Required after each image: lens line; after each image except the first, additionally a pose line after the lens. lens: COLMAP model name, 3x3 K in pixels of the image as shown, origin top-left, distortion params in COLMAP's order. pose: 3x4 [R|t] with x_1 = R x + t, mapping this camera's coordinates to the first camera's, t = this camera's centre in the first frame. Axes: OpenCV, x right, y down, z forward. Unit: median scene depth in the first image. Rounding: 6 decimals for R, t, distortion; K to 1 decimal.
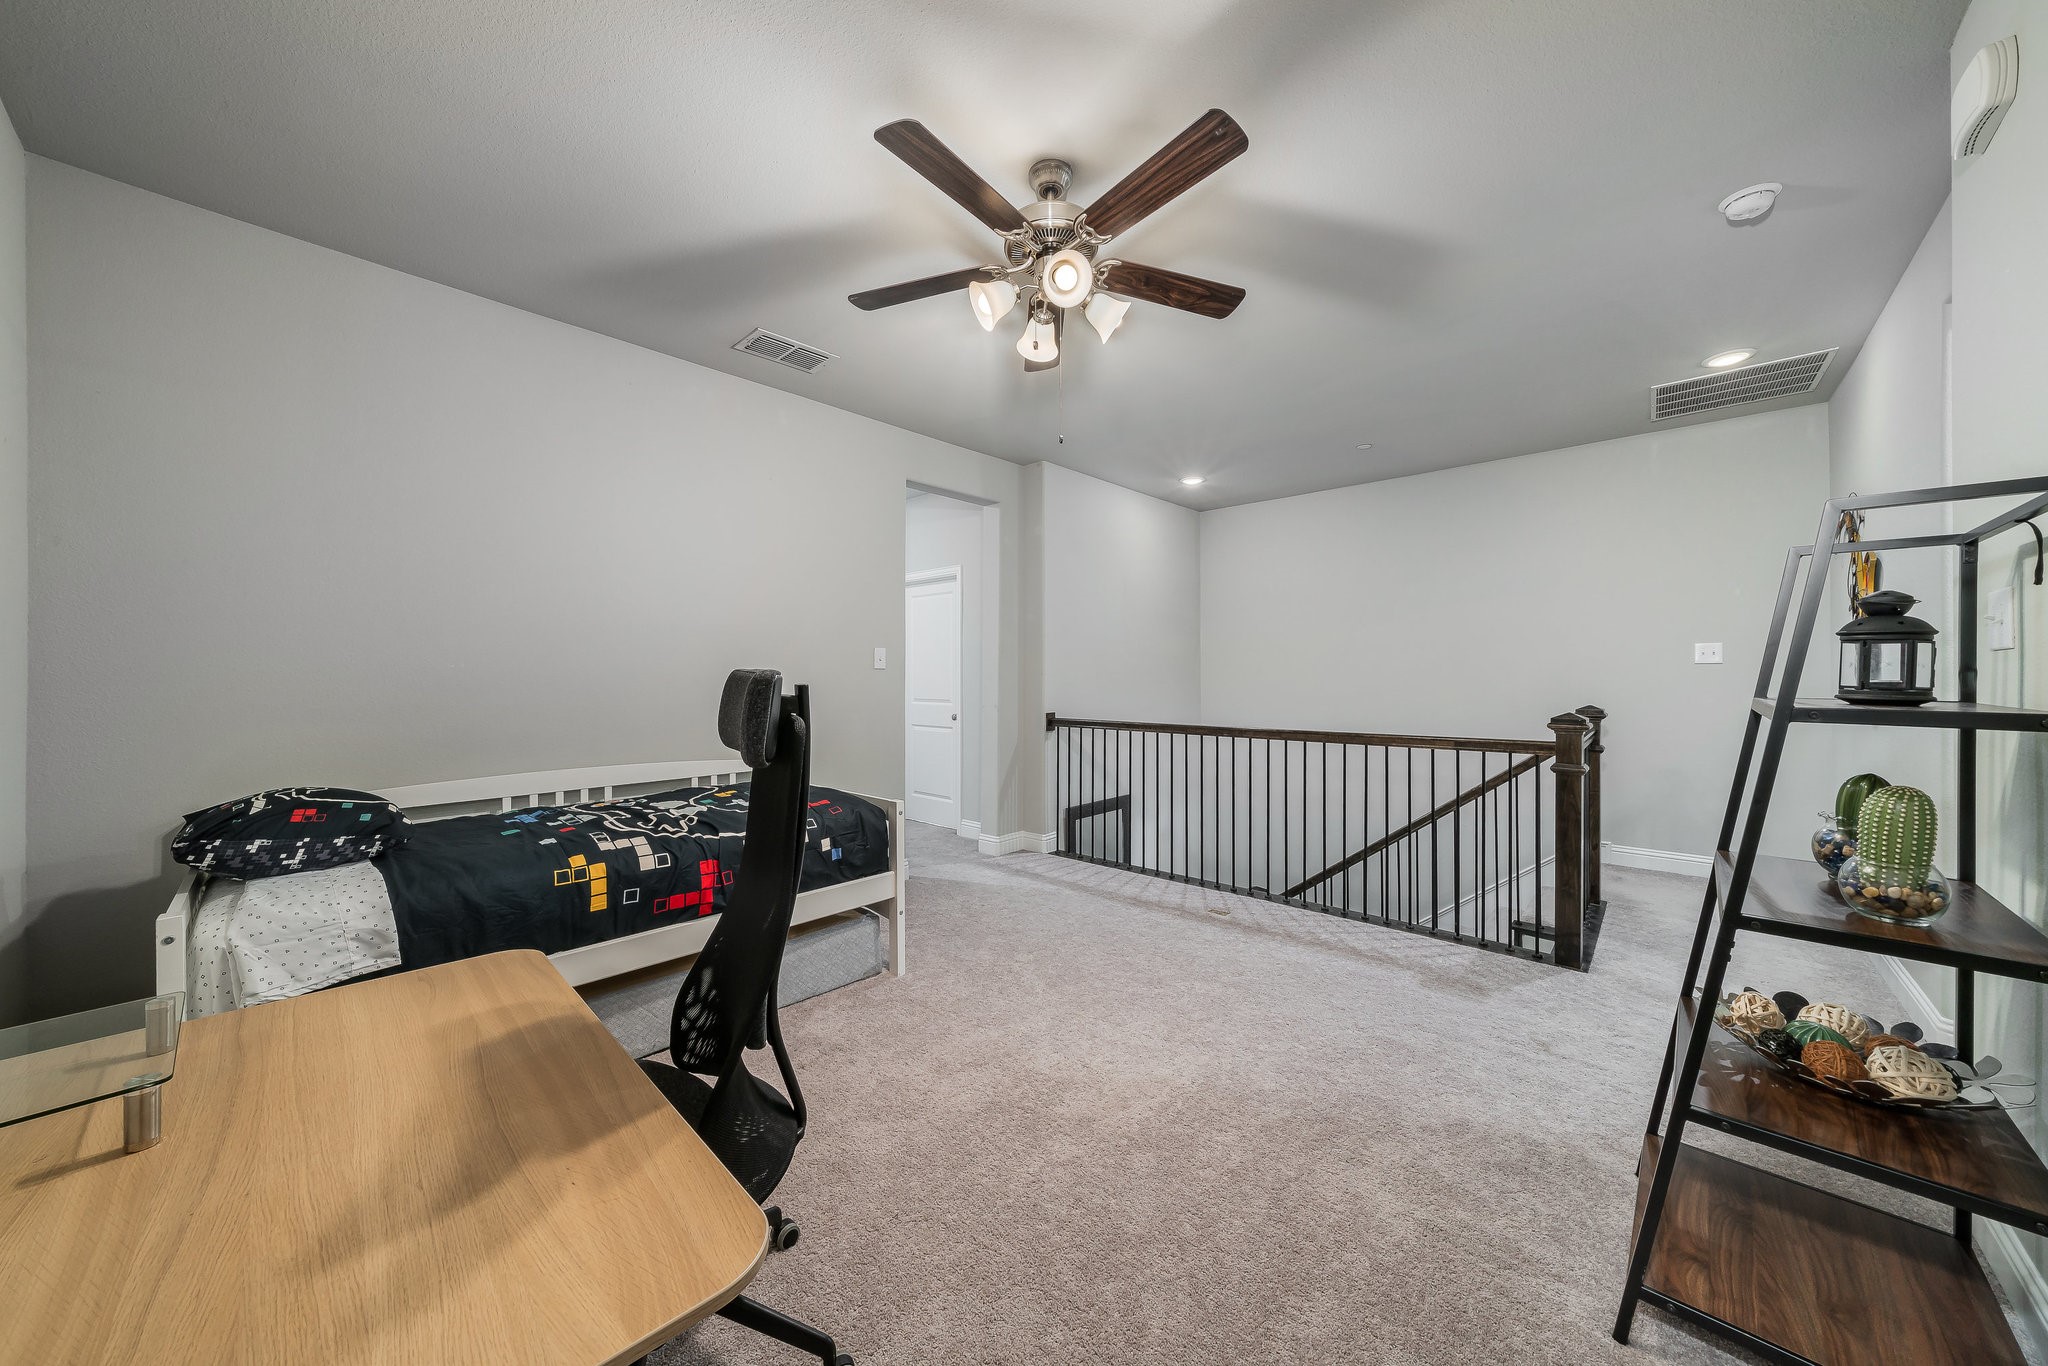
lens RADIAL K [[689.9, 0, 1009.7], [0, 689.9, 696.3], [0, 0, 1]] dist [-0.004943, 0.000043]
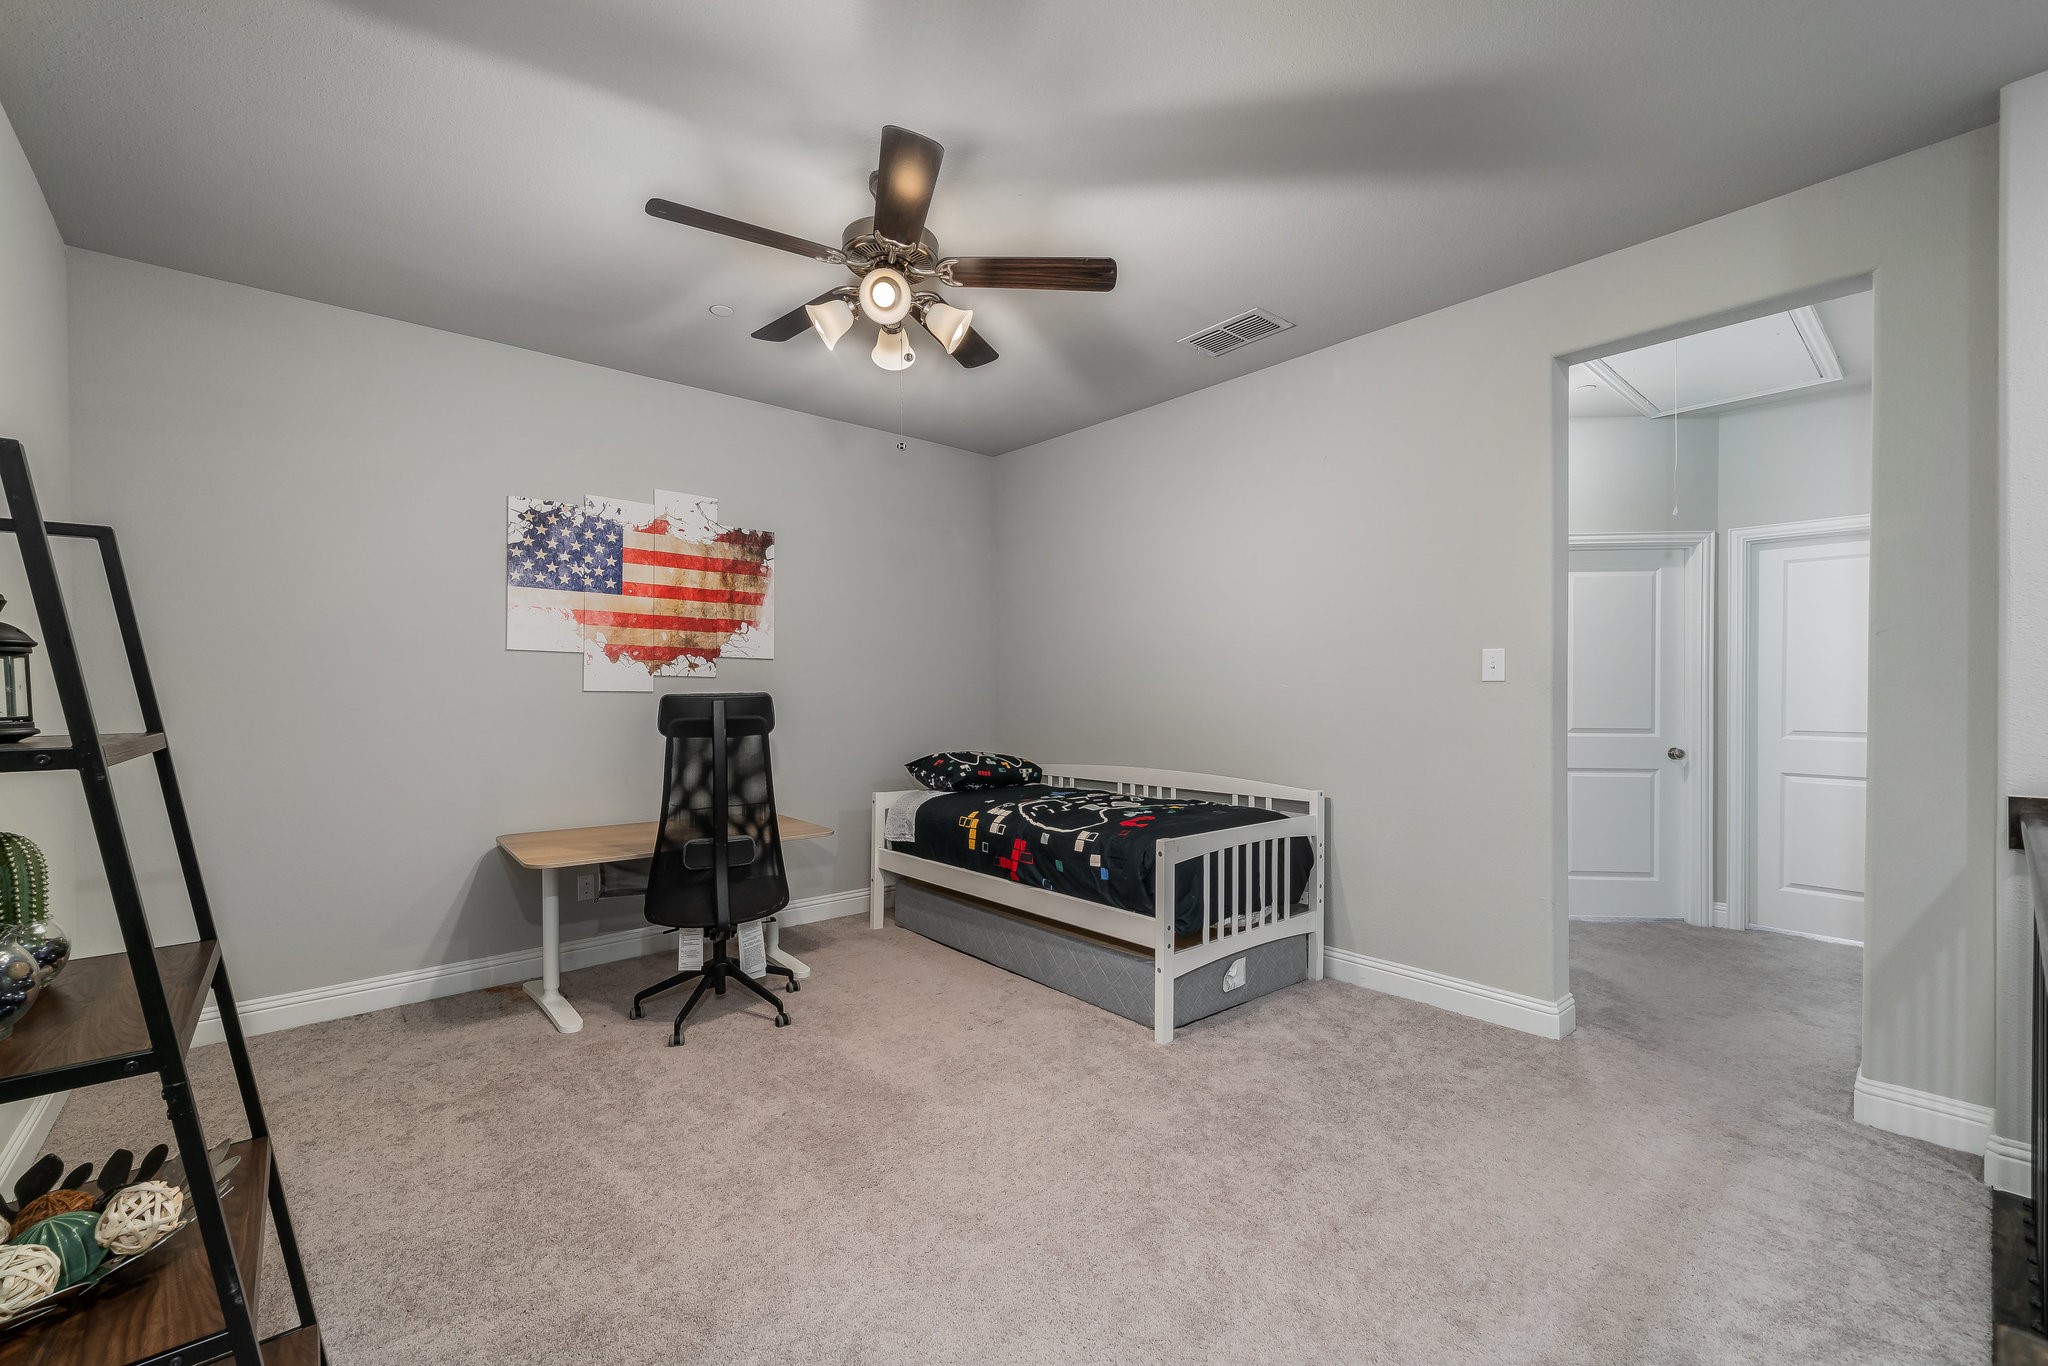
lens RADIAL K [[875.8, 0, 1024.0], [0, 875.8, 683.0], [0, 0, 1]] dist [-0.001716, -0.000224]
pose [[-0.082866, -0.006455, -0.996540, 1.006811], [-0.026279, 0.999645, -0.004290, -0.033749], [0.996214, 0.025832, -0.083007, 0.993093]]
